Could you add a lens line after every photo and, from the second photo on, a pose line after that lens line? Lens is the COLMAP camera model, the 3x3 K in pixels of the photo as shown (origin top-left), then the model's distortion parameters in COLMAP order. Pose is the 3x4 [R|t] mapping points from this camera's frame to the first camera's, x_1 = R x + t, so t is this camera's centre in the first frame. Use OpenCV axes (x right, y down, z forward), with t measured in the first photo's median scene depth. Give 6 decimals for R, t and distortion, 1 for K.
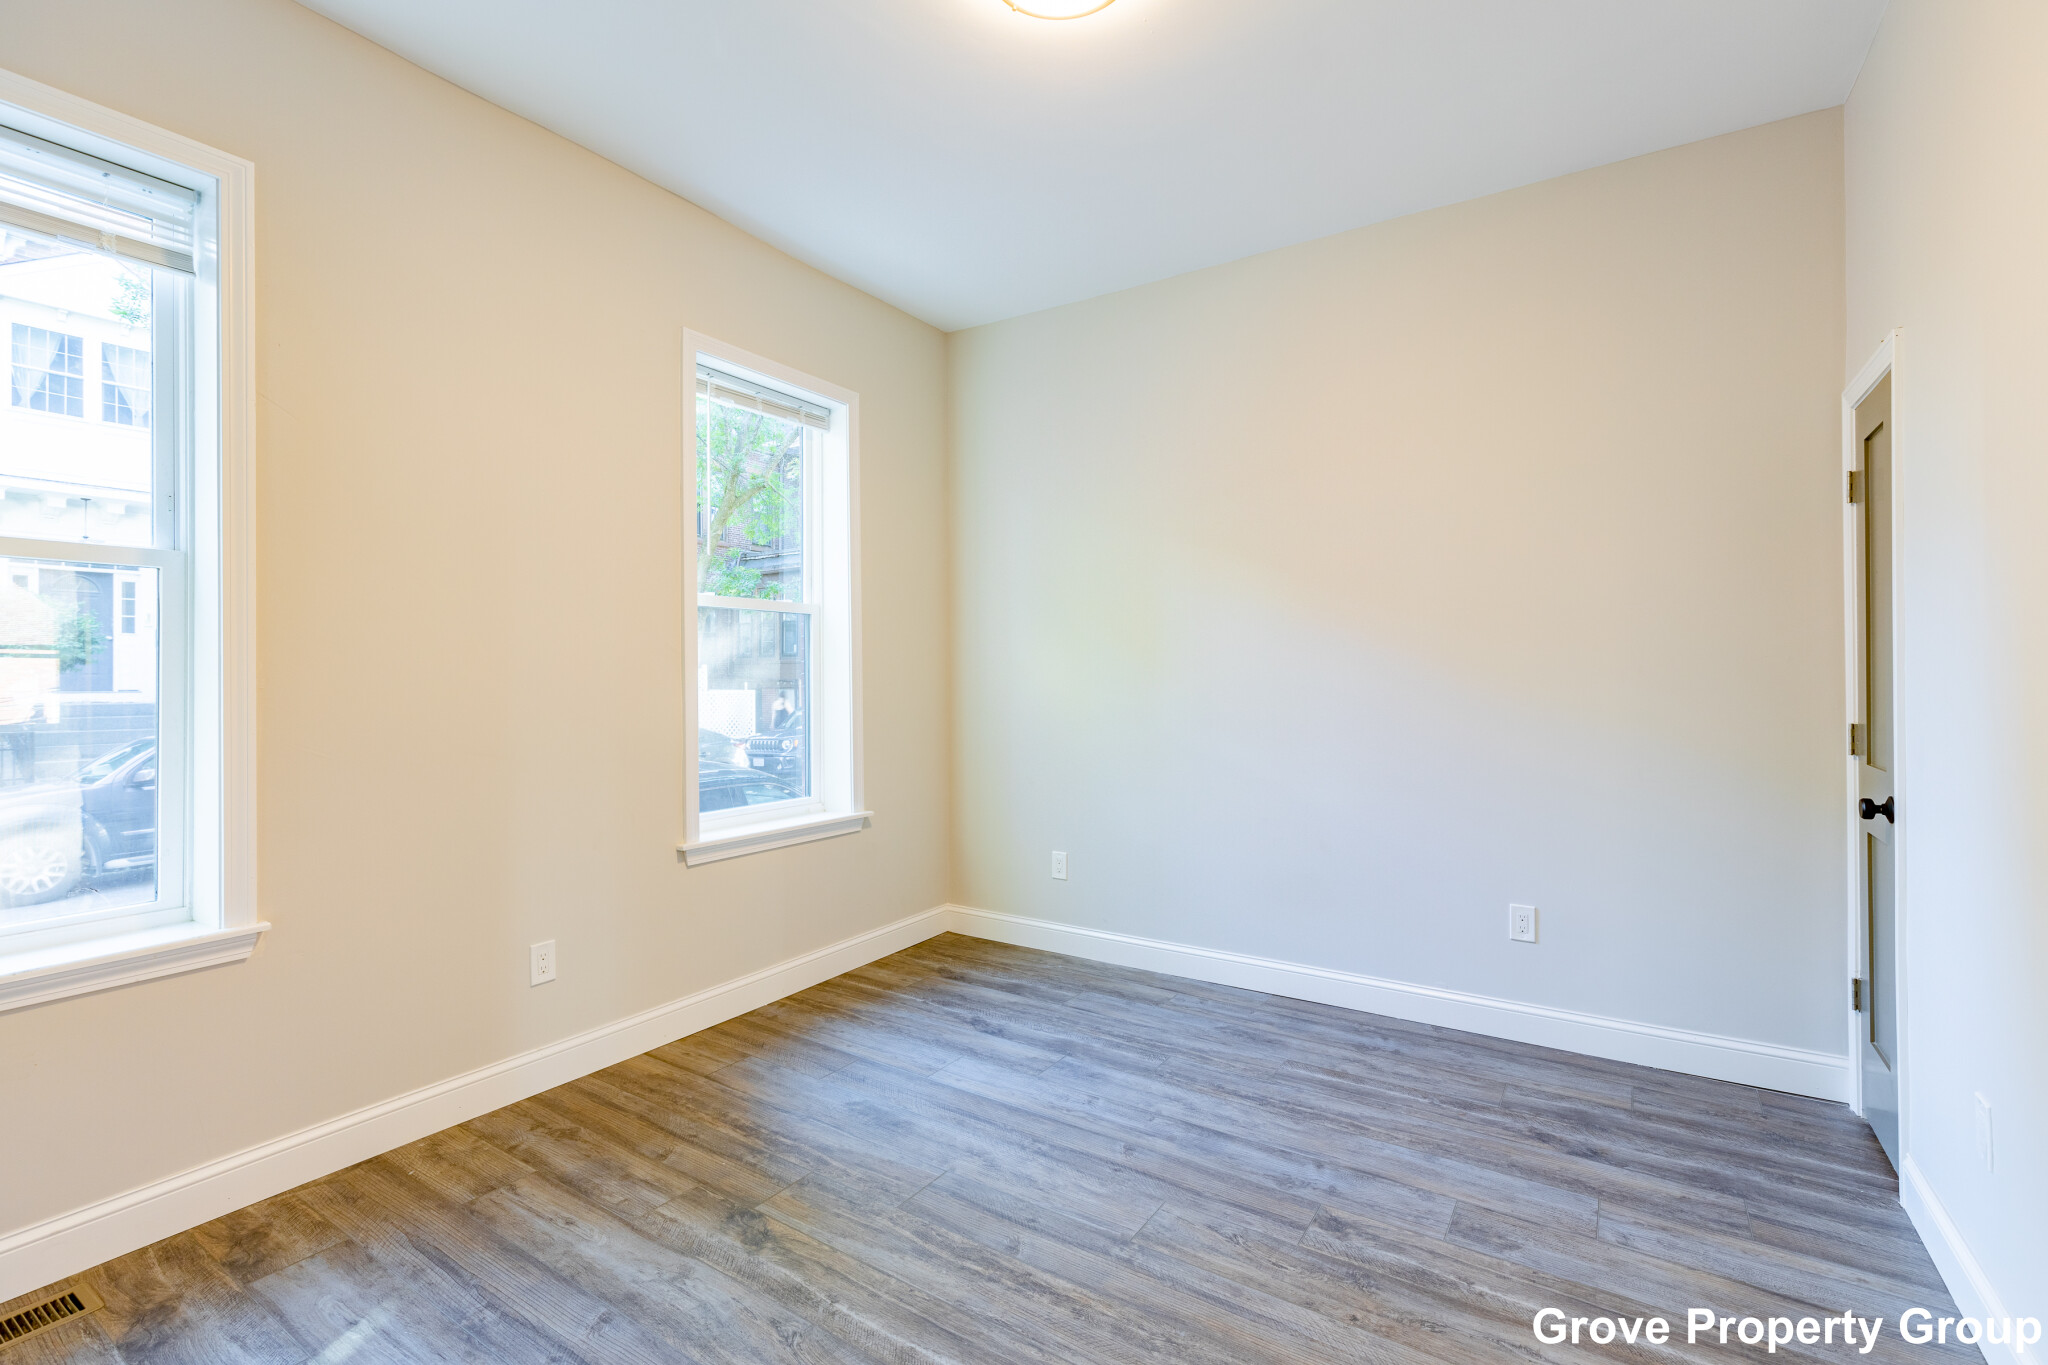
lens RADIAL K [[916.2, 0, 1013.5], [0, 916.2, 676.7], [0, 0, 1]] dist [0.005134, -0.001929]
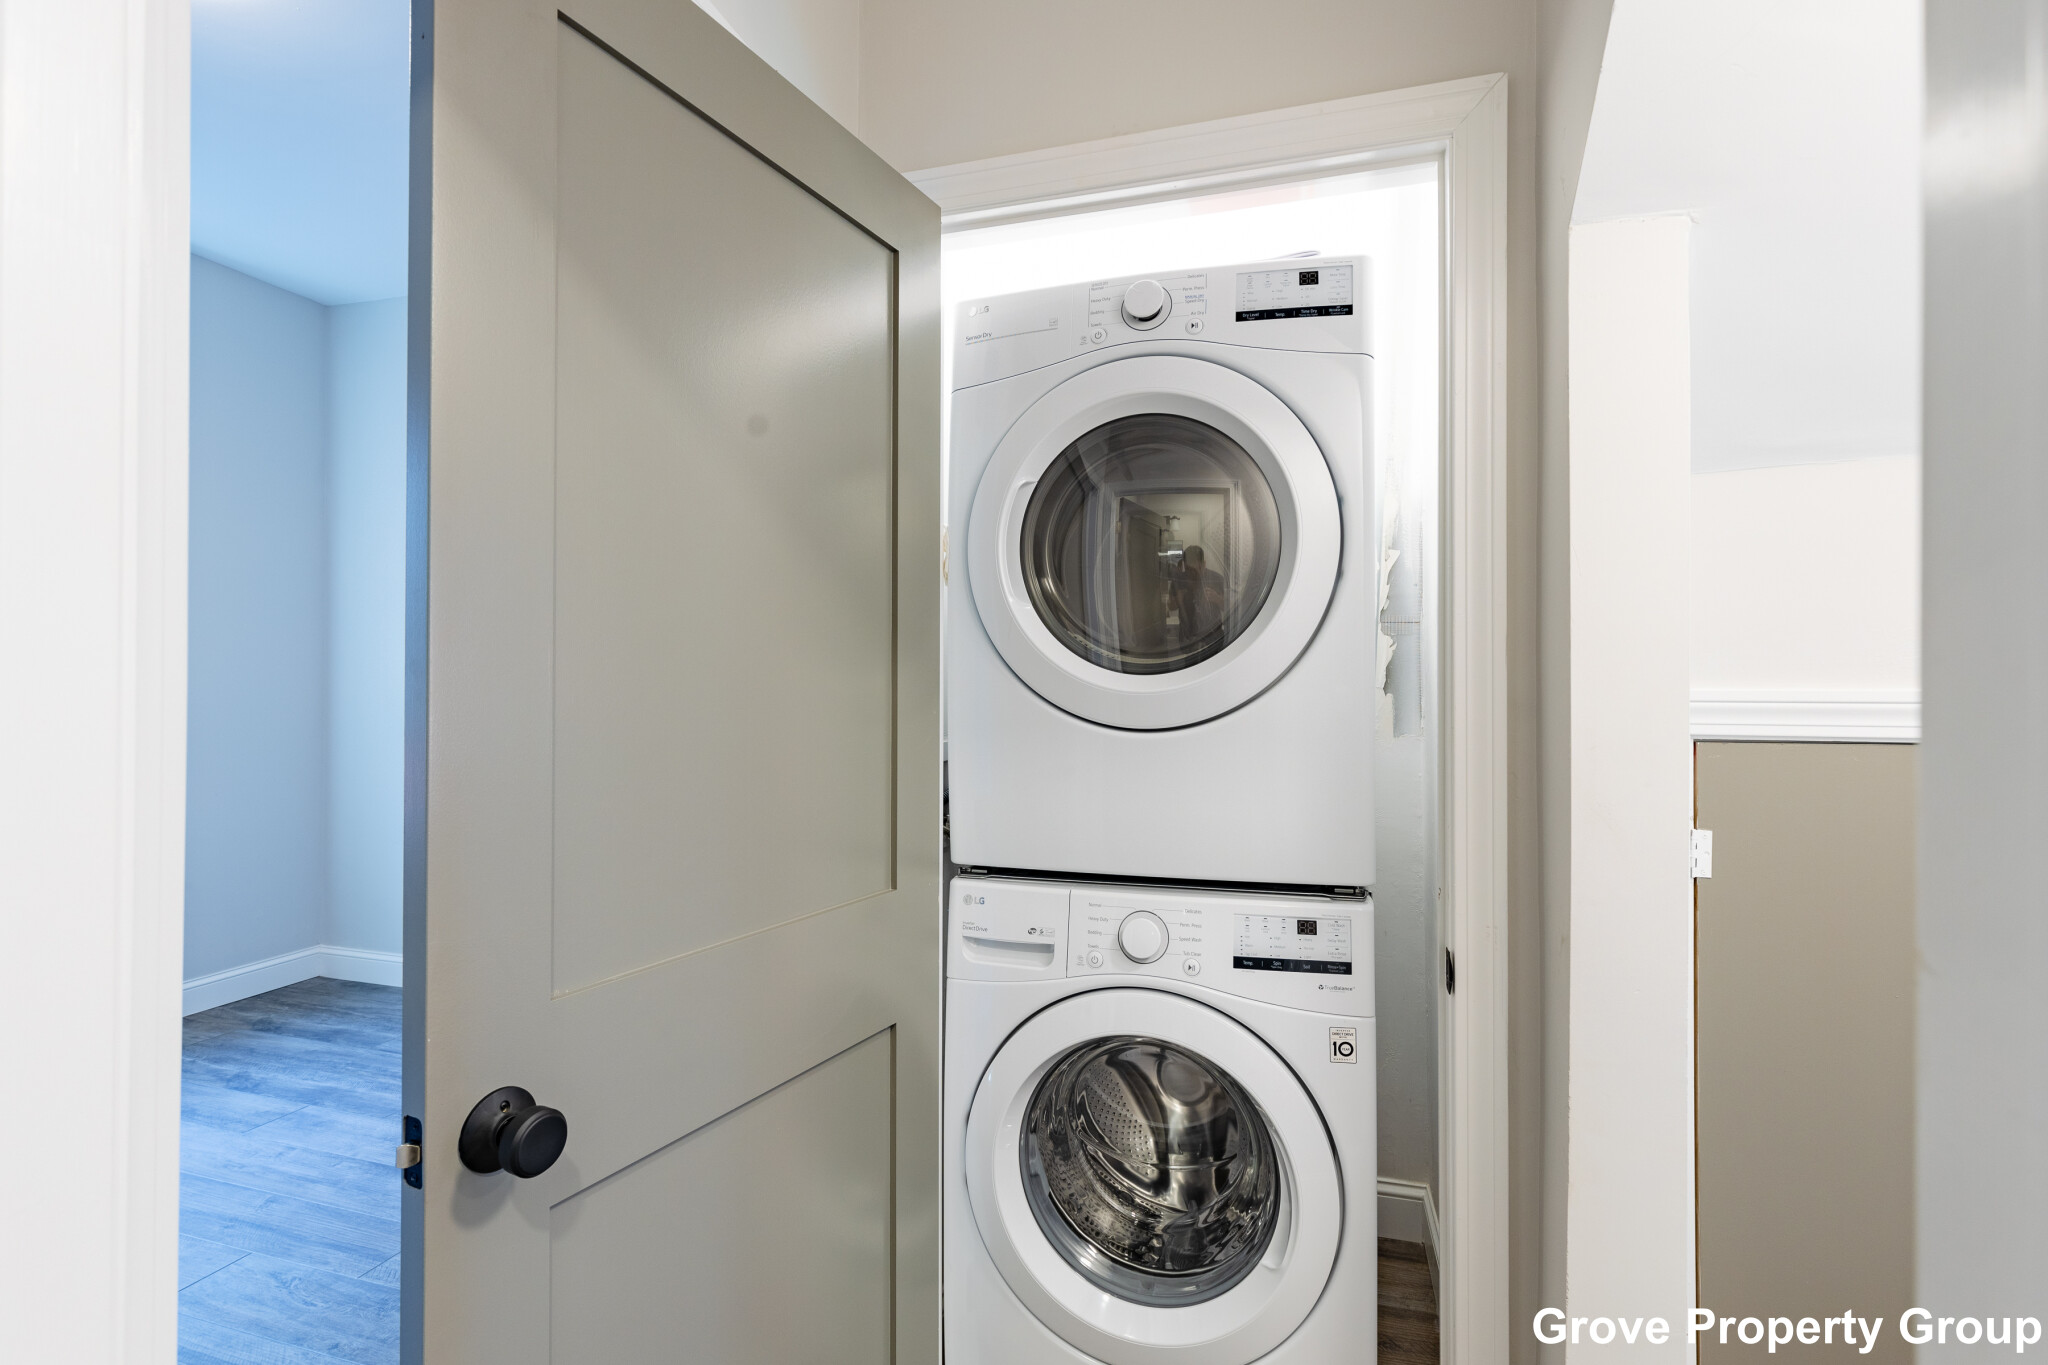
lens RADIAL K [[932.4, 0, 1025.8], [0, 932.4, 693.1], [0, 0, 1]] dist [0.002366, -0.000290]
pose [[0.953027, 0.014060, 0.302560, 0.477778], [-0.013812, 0.999900, -0.002960, -0.006552], [-0.302572, -0.001358, 0.953126, -0.113533]]
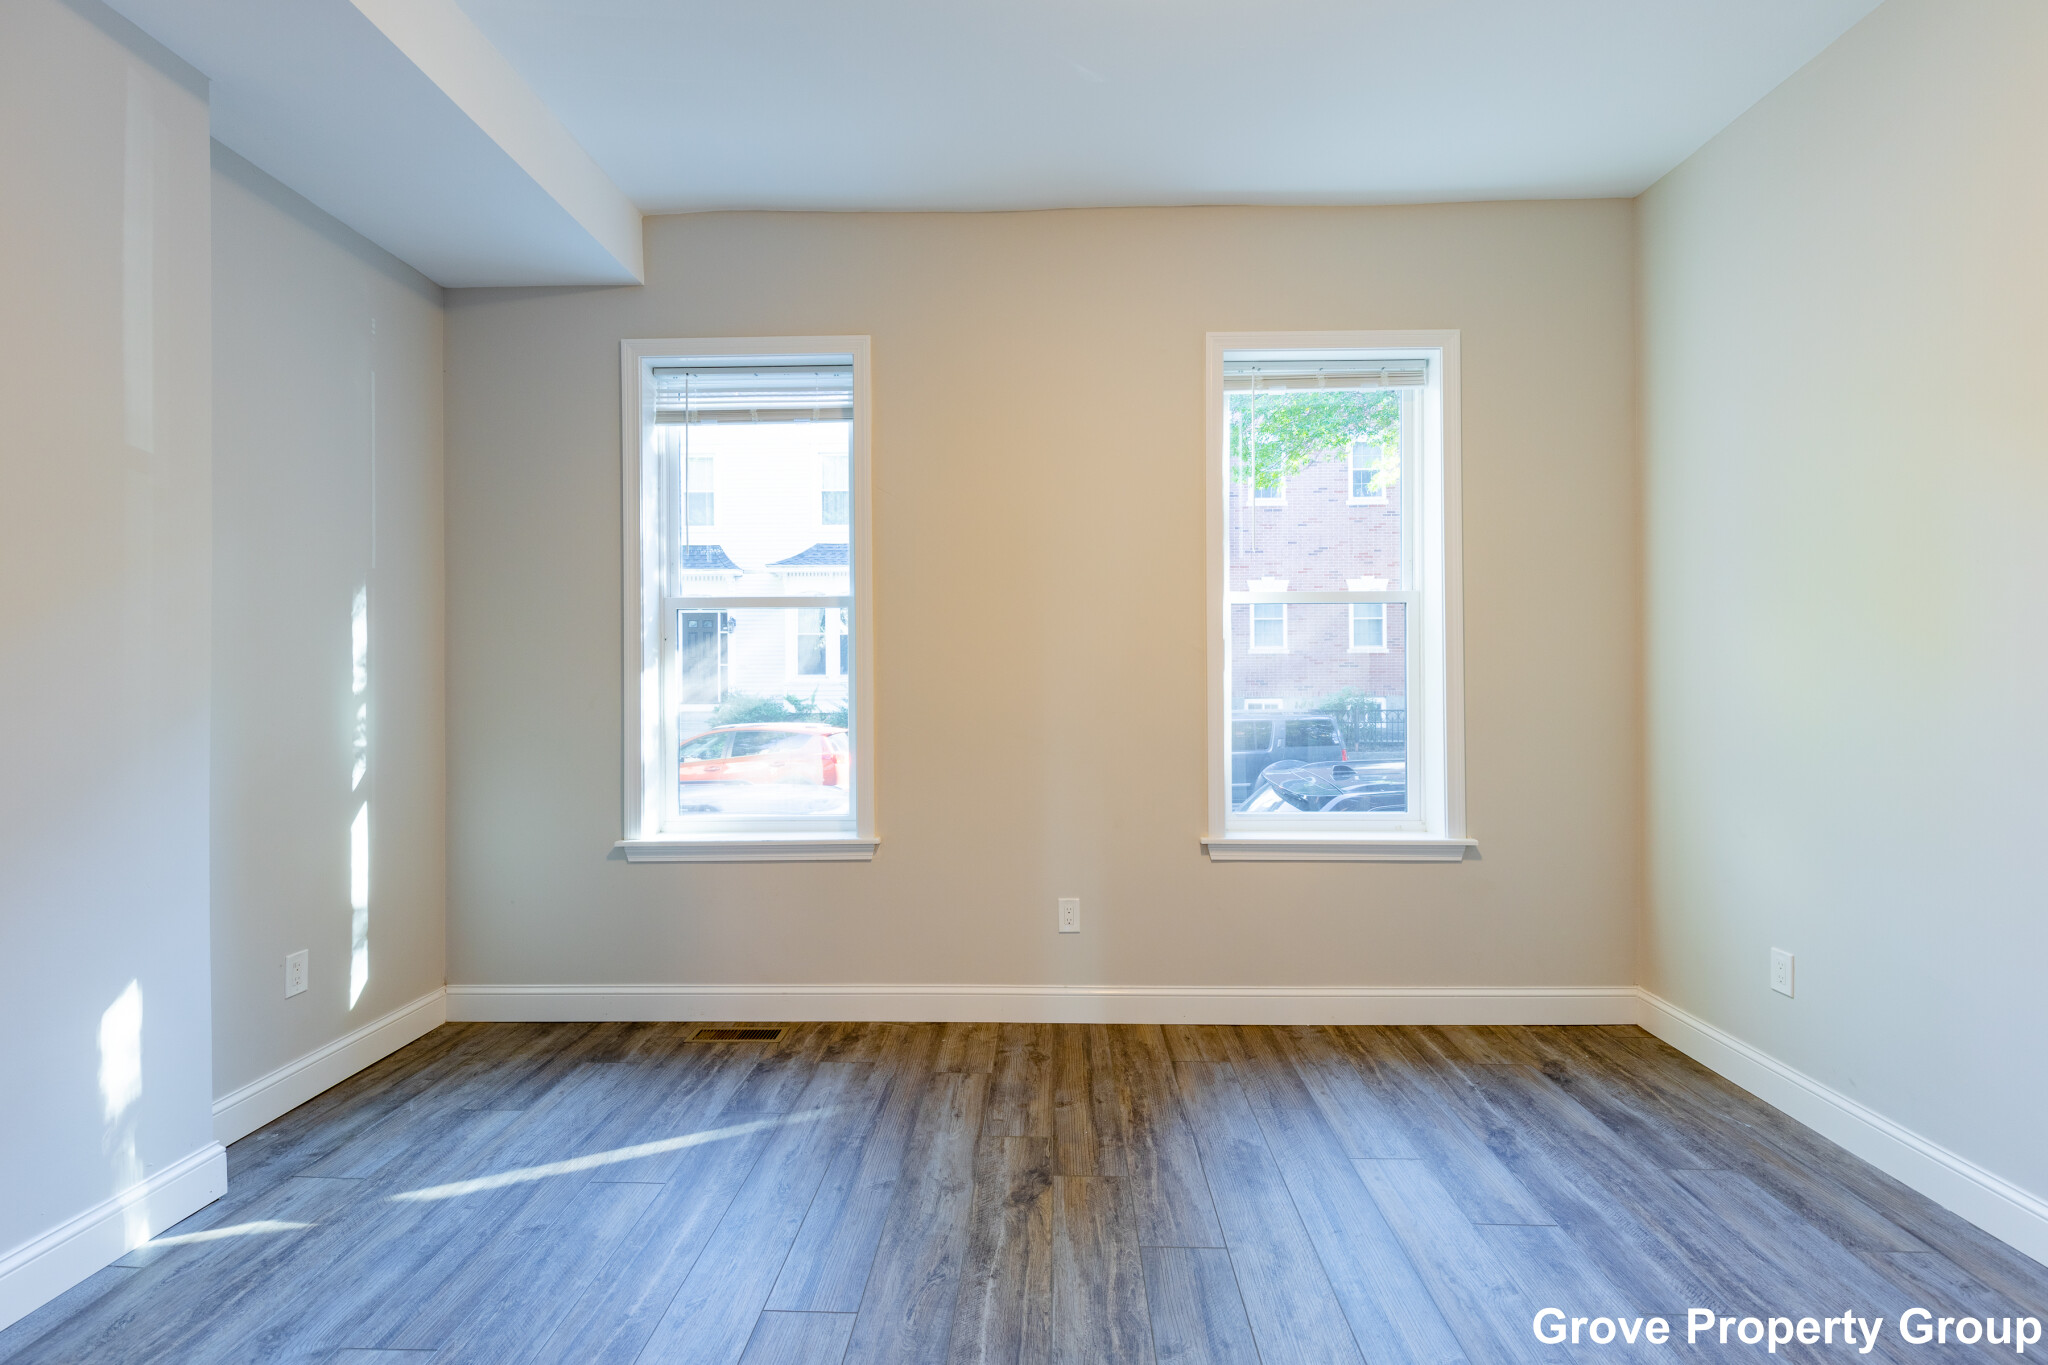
lens RADIAL K [[916.2, 0, 1009.0], [0, 916.2, 687.9], [0, 0, 1]] dist [0.005134, -0.001929]
pose [[0.522966, 0.010255, -0.852292, 0.448845], [0.001401, 0.999916, 0.012891, 0.001093], [0.852353, -0.007936, 0.522907, 0.309790]]
